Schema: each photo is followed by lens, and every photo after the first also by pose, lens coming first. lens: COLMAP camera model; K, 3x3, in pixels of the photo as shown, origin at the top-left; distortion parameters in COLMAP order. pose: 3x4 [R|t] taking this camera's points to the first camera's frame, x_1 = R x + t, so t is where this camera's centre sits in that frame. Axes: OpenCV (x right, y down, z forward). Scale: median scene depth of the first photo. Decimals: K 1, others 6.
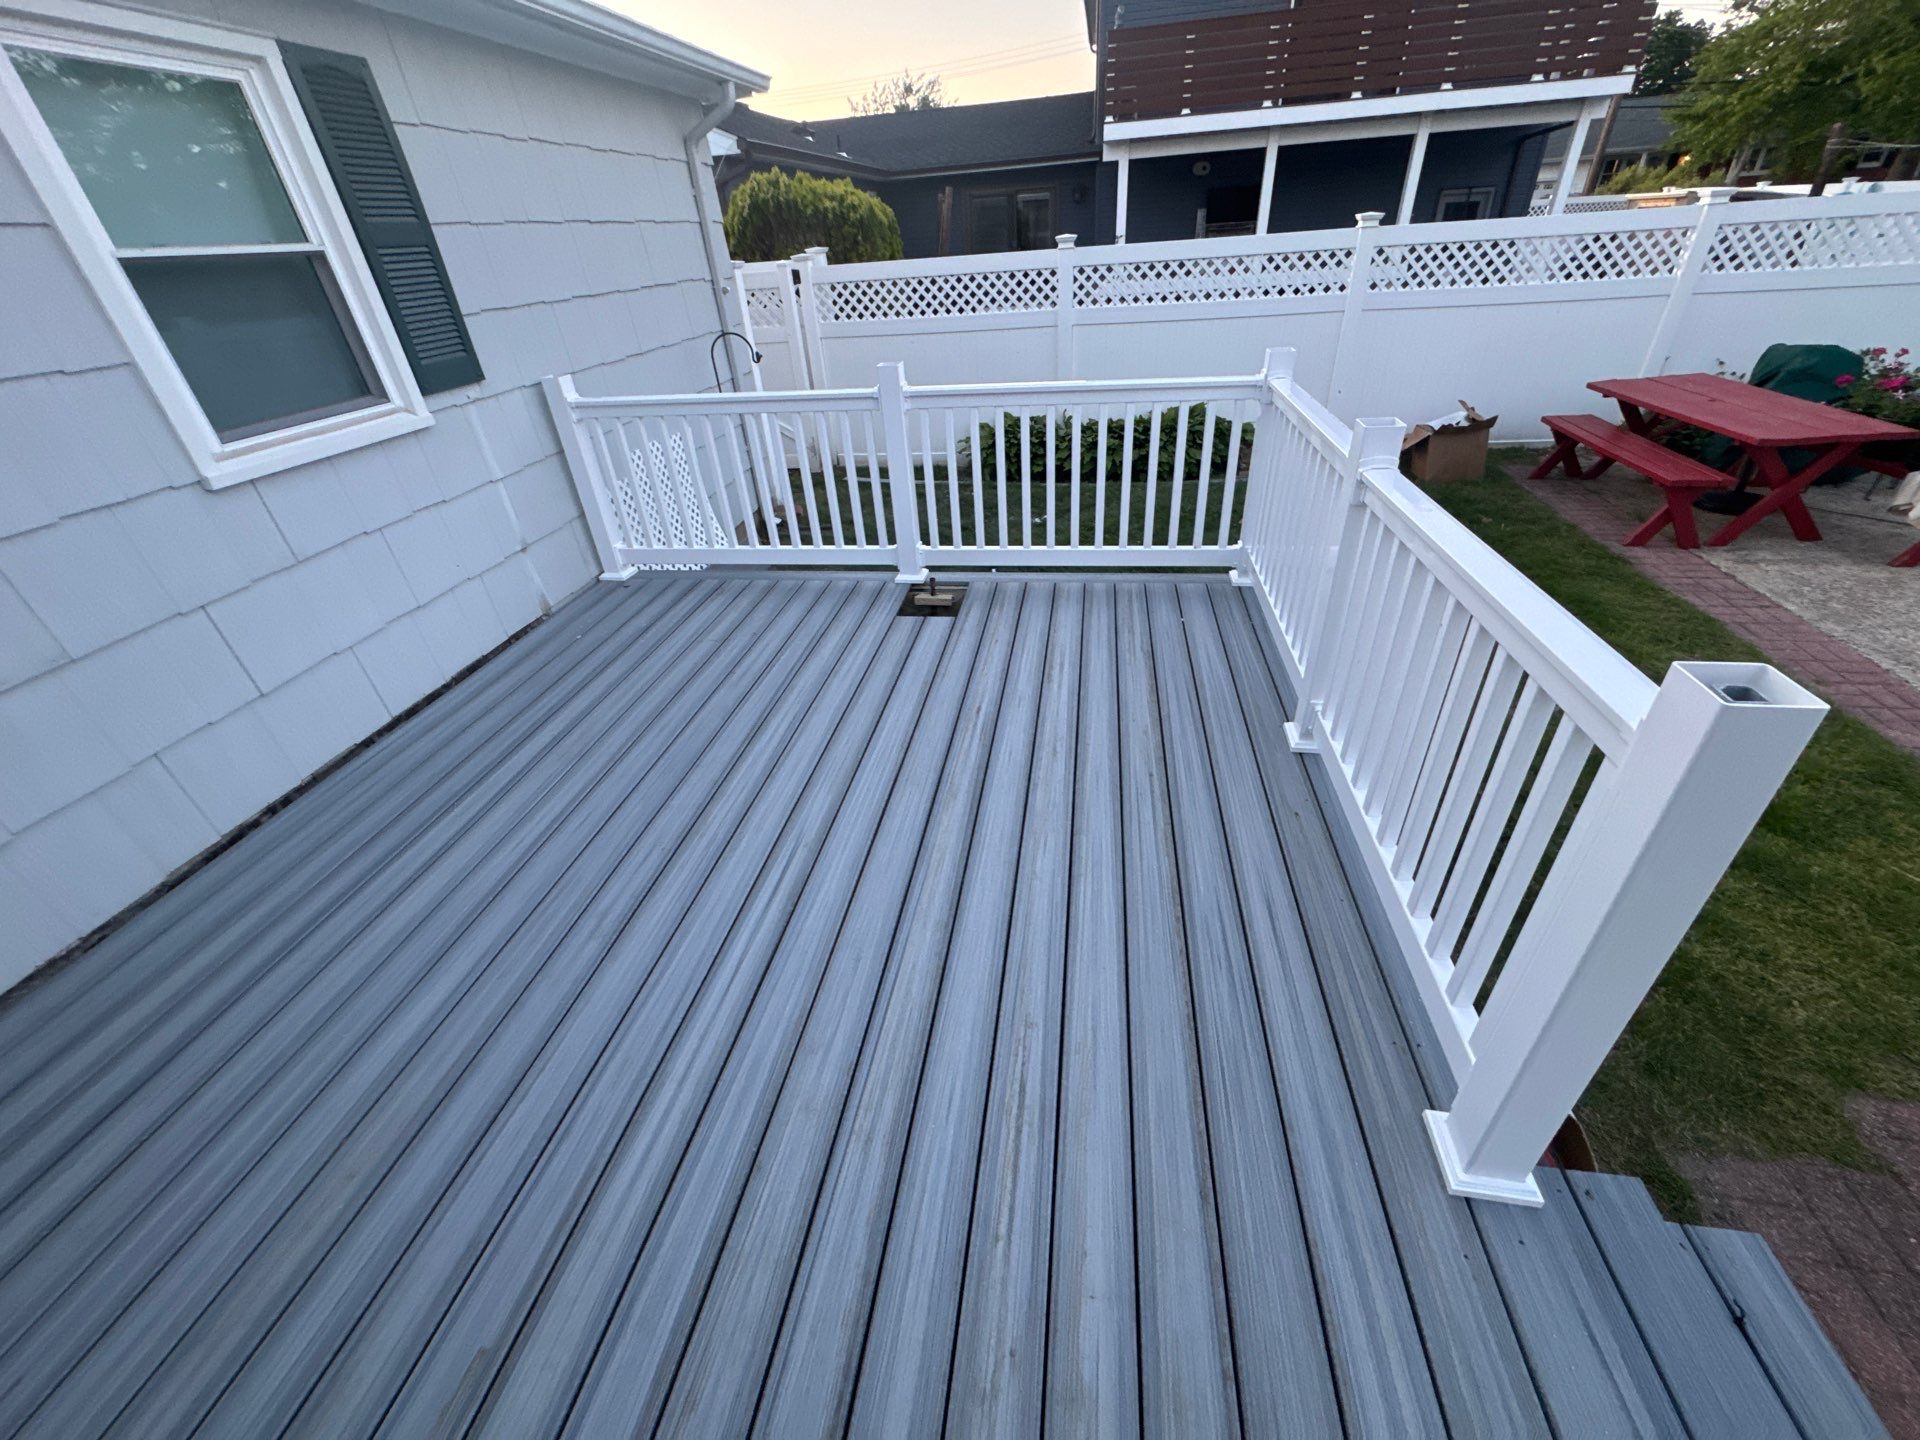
lens RADIAL K [[762.8, 0, 959.4], [0, 762.8, 719.9], [0, 0, 1]] dist [-0.003580, 0.000494]
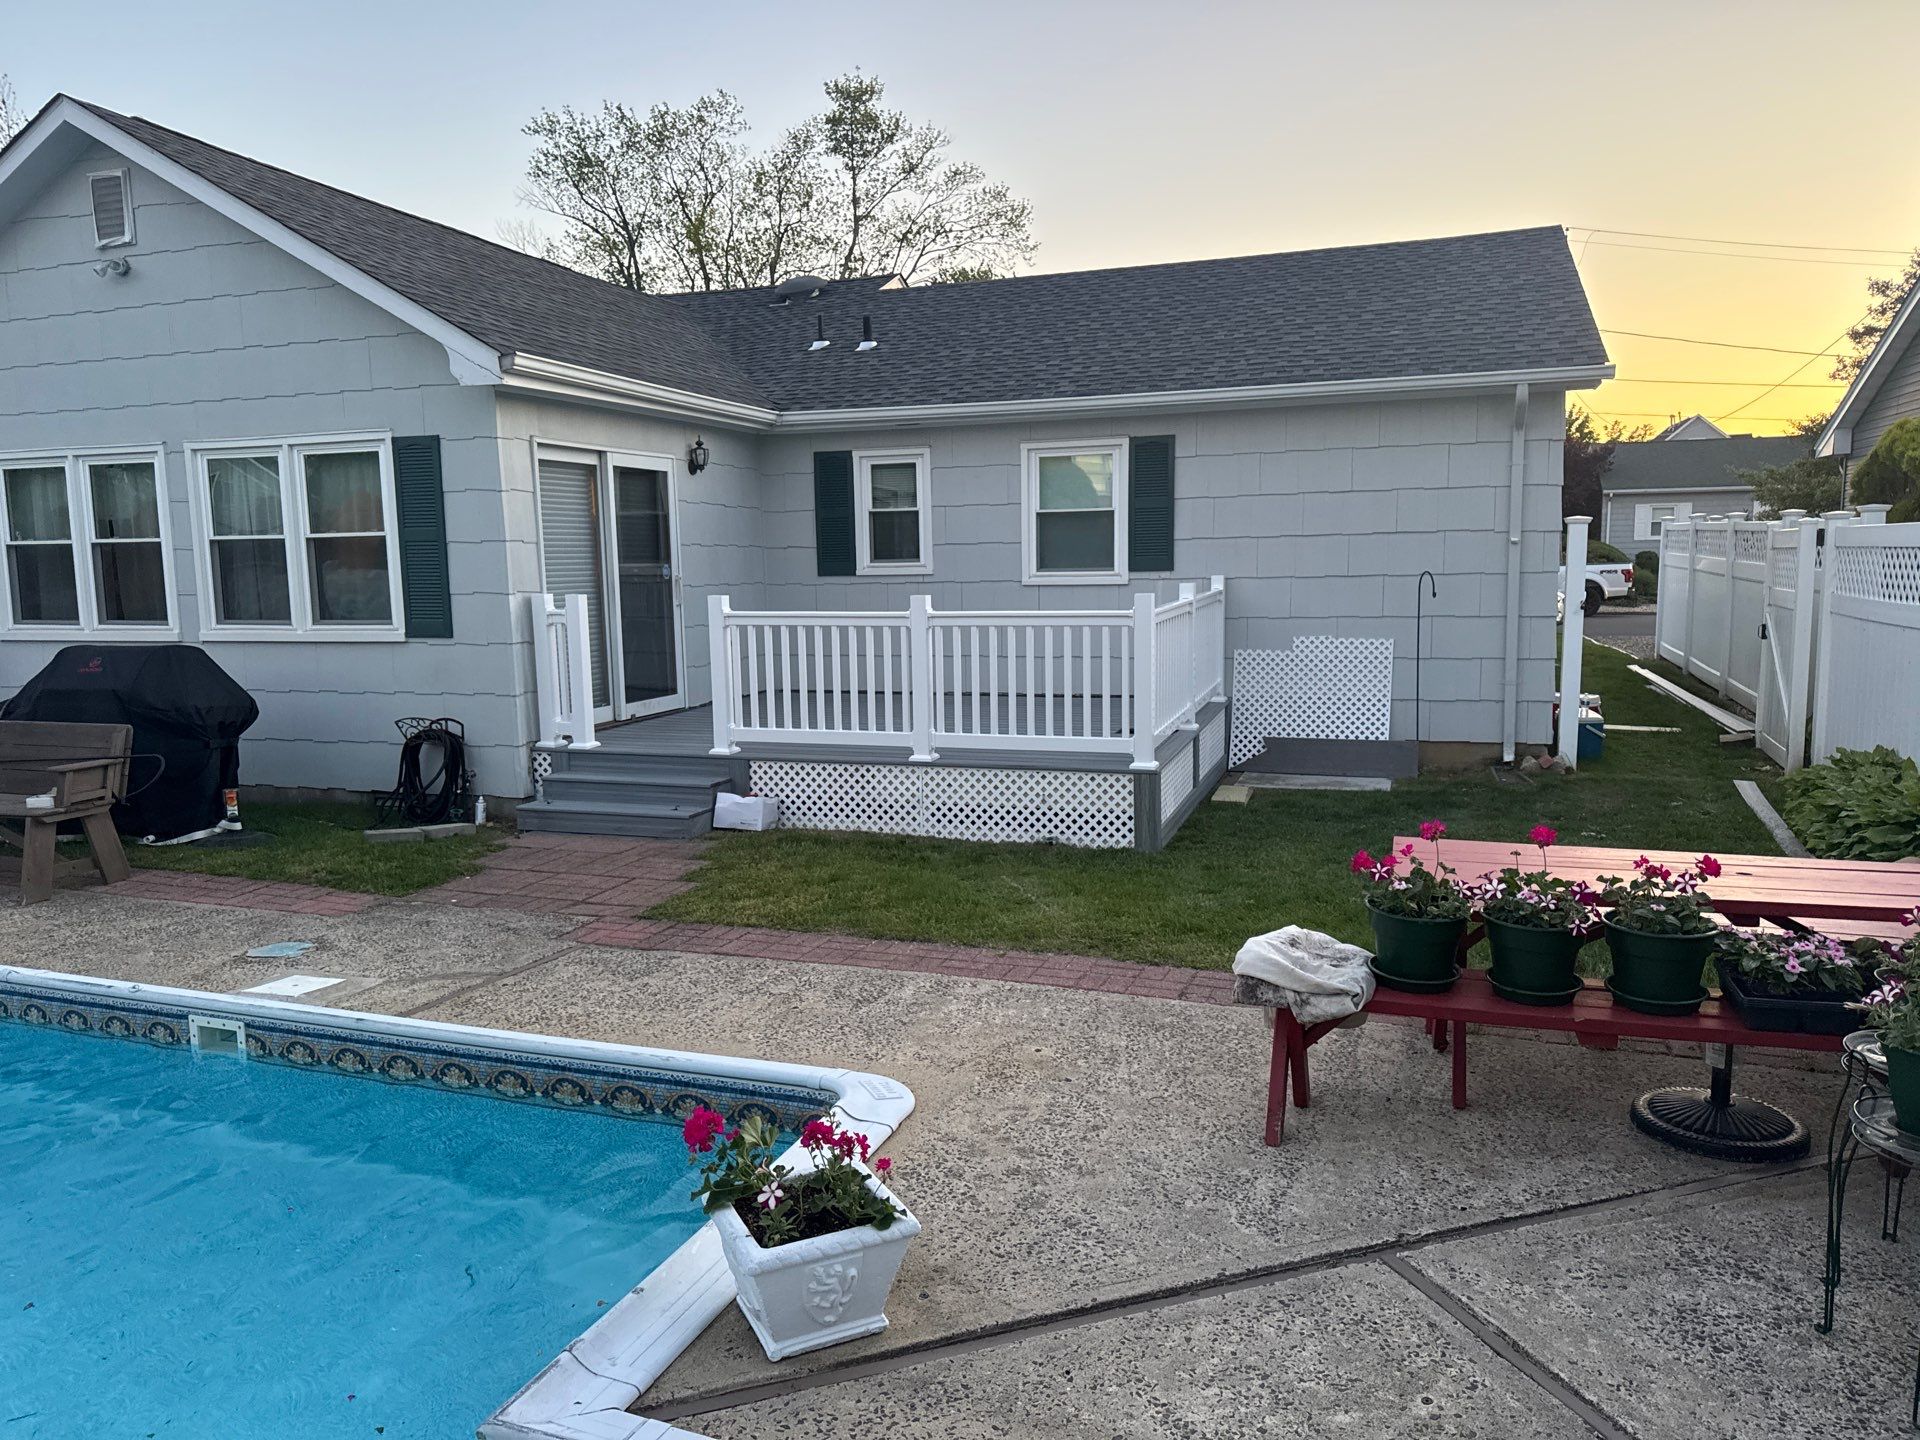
lens RADIAL K [[1368.4, 0, 966.8], [0, 1368.4, 723.0], [0, 0, 1]] dist [0.159420, -0.201996]
pose [[-0.155333, 0.189735, -0.969470, 2.376789], [-0.510466, 0.824787, 0.243208, -0.592044], [0.845752, 0.532660, -0.031263, 0.739300]]
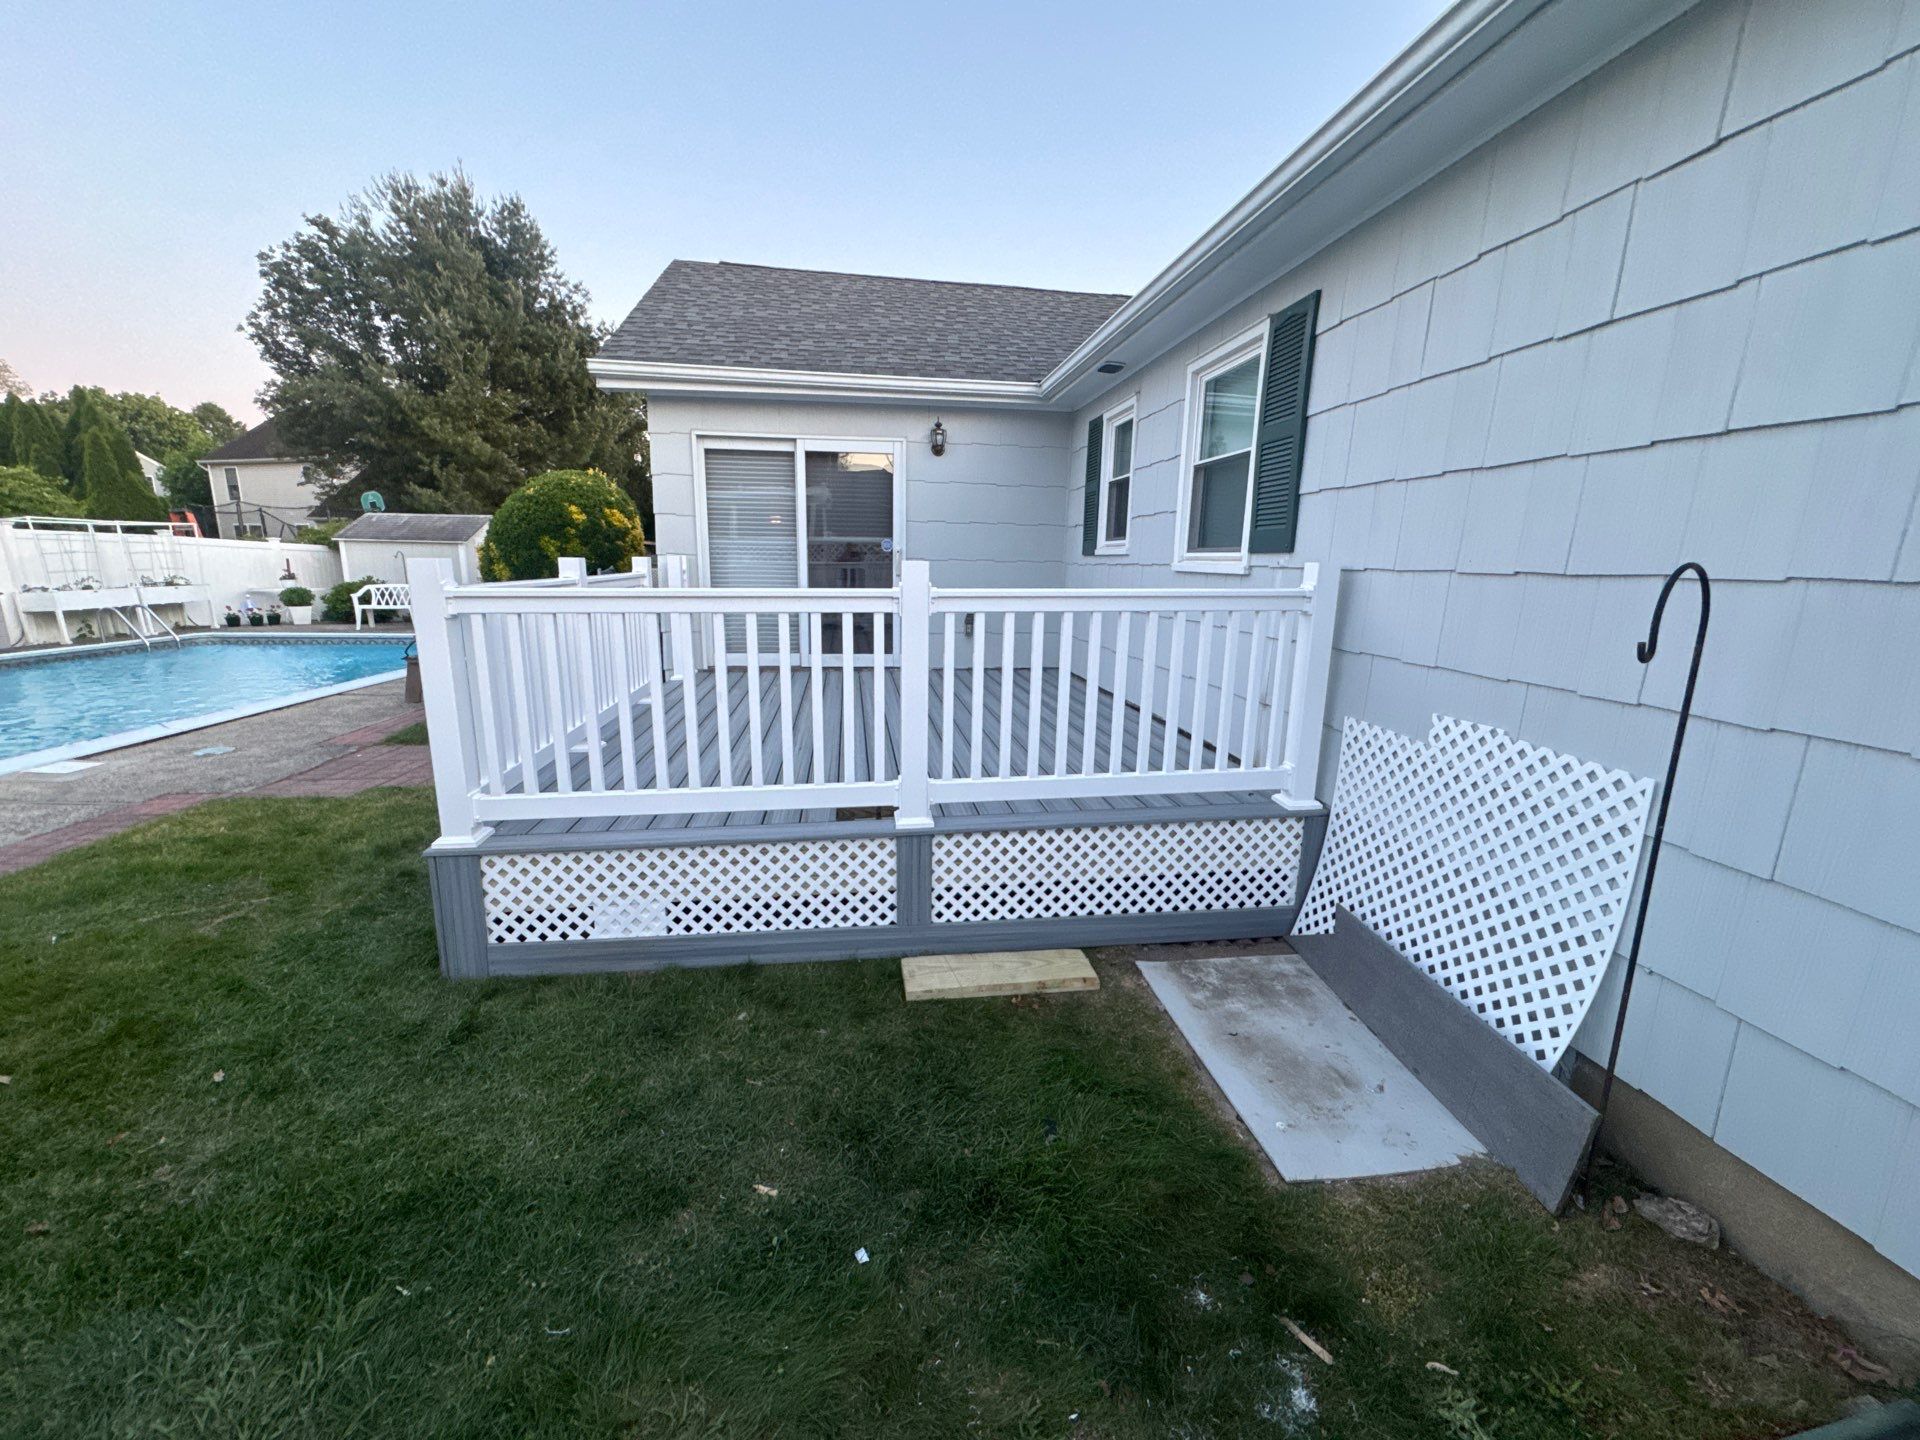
lens RADIAL K [[762.8, 0, 959.4], [0, 762.8, 719.9], [0, 0, 1]] dist [-0.003580, 0.000494]
pose [[-0.954678, 0.108506, -0.277158, 0.095038], [-0.120269, 0.711145, 0.692682, -0.797008], [0.272260, 0.694621, -0.665865, 1.452615]]
